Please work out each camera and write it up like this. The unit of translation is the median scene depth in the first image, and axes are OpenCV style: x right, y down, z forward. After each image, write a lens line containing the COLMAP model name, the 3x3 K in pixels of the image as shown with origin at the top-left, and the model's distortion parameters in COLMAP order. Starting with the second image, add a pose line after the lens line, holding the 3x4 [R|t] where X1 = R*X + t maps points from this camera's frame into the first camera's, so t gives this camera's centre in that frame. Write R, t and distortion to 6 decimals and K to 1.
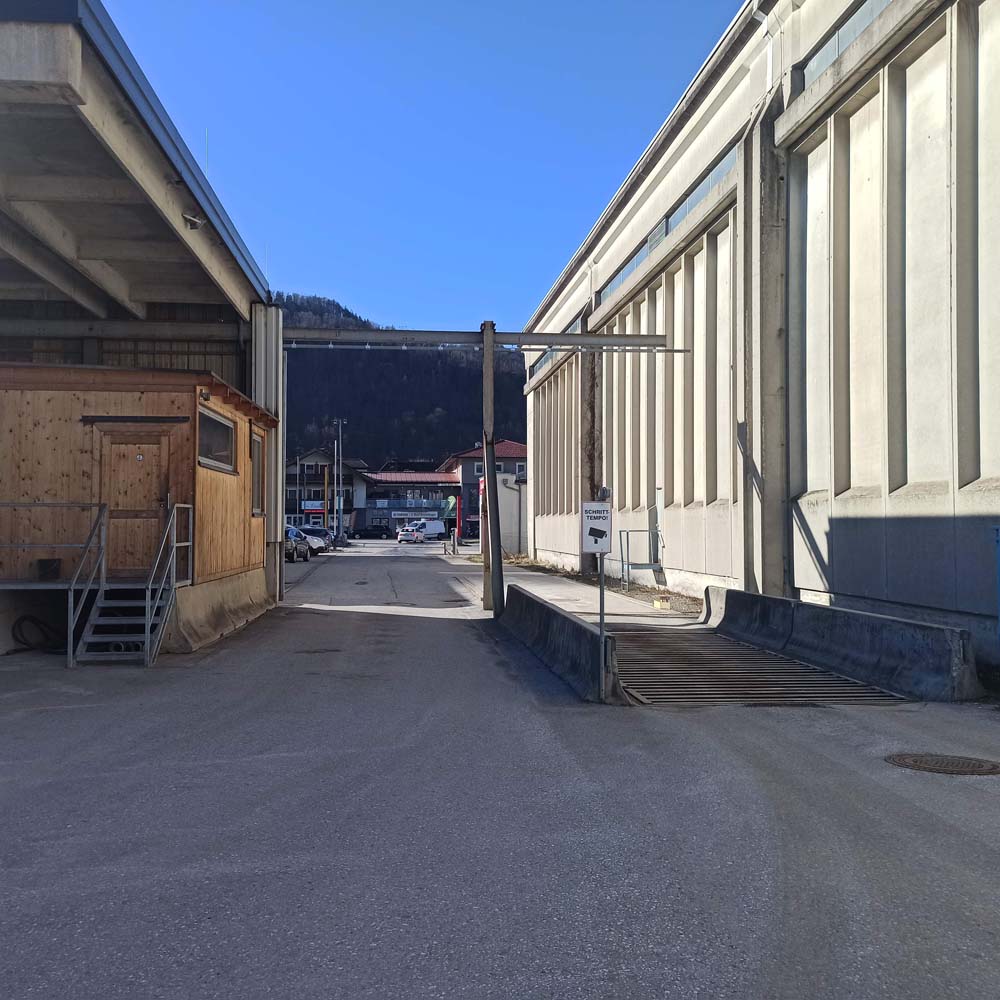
lens RADIAL K [[1030.7, 0, 500.0], [0, 1030.7, 500.0], [0, 0, 1]] dist [0.086940, -0.016073]
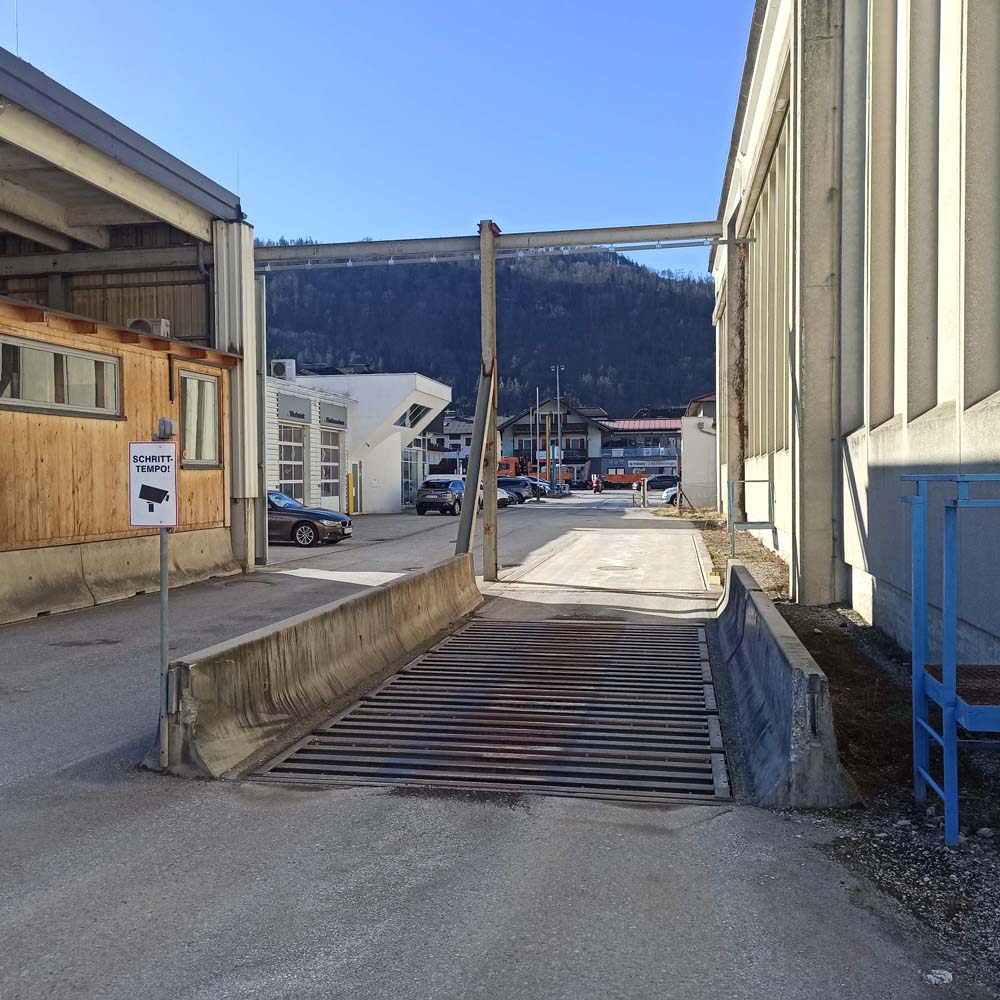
lens RADIAL K [[1004.3, 0, 500.0], [0, 1004.3, 500.0], [0, 0, 1]] dist [0.121628, -0.180792]
pose [[0.953865, -0.000441, -0.300235, 0.240555], [0.015406, 0.998753, 0.047479, 0.005346], [0.299840, -0.049914, 0.952683, 0.255109]]
